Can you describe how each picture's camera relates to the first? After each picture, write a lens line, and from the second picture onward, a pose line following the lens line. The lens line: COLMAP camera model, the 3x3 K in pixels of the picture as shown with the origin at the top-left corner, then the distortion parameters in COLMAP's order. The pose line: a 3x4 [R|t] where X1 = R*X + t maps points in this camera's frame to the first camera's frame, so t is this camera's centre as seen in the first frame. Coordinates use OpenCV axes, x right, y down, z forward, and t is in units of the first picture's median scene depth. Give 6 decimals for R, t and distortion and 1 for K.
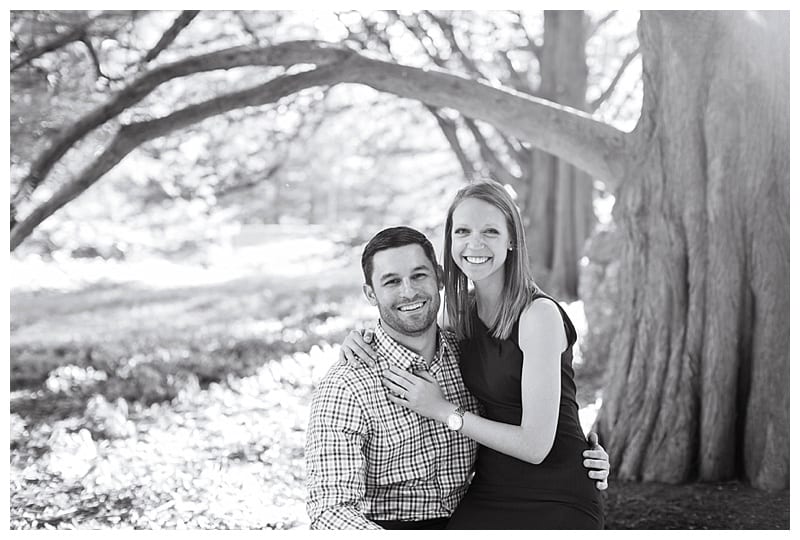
lens RADIAL K [[1118.2, 0, 400.2], [0, 1118.2, 269.7], [0, 0, 1]] dist [-0.084927, 0.000000]
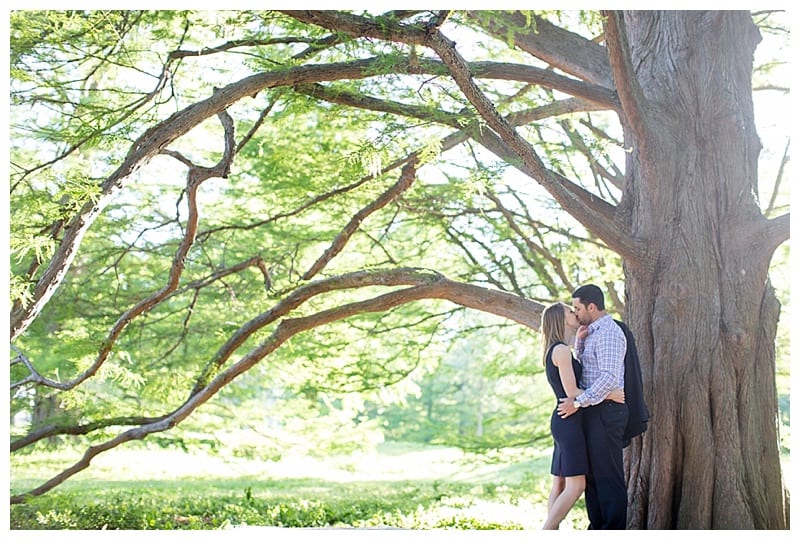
lens RADIAL K [[1118.2, 0, 399.8], [0, 1118.2, 269.9], [0, 0, 1]] dist [-0.084927, 0.000000]
pose [[0.989487, 0.019437, -0.143308, 0.116109], [-0.048143, 0.978679, -0.199672, 0.092540], [0.136372, 0.204472, 0.969327, -0.435439]]
